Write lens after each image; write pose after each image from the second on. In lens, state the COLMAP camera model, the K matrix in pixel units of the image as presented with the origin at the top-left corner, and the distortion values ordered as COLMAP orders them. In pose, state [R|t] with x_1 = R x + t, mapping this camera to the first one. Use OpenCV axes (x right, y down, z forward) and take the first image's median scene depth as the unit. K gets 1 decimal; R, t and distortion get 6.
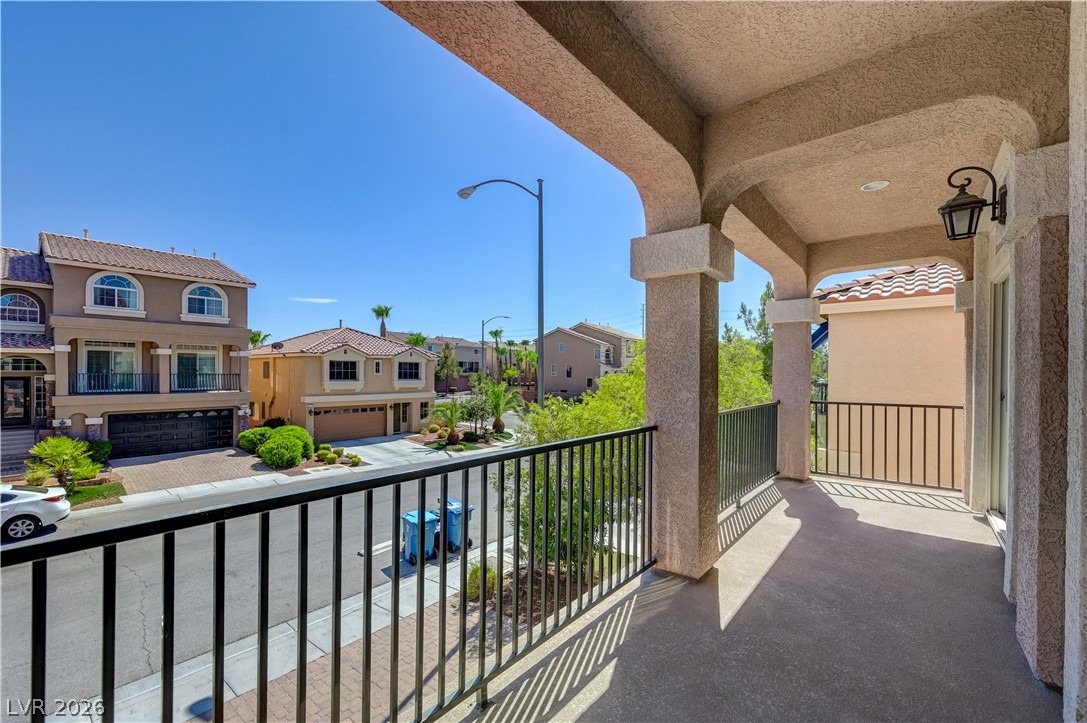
lens RADIAL K [[433.7, 0, 545.7], [0, 433.7, 369.1], [0, 0, 1]] dist [-0.005196, -0.000354]
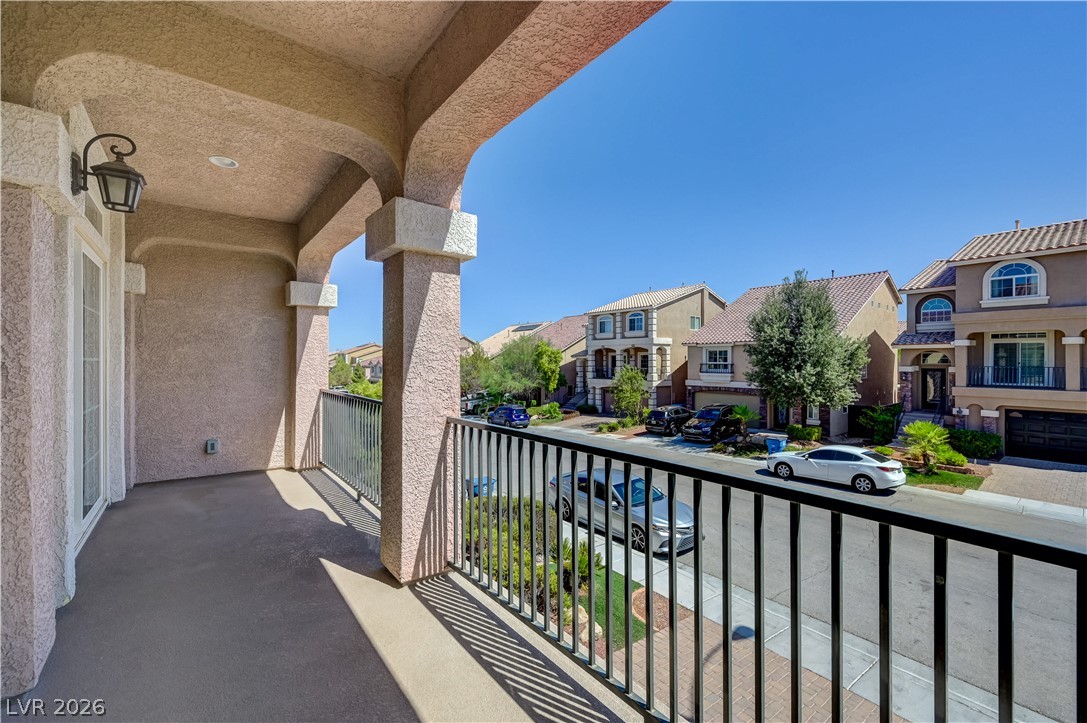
lens RADIAL K [[433.7, 0, 546.2], [0, 433.7, 359.1], [0, 0, 1]] dist [-0.005196, -0.000354]
pose [[-0.226133, -0.011310, -0.974031, 0.168373], [0.004156, 0.999912, -0.012575, 0.001718], [0.974088, -0.006892, -0.226066, 0.217870]]
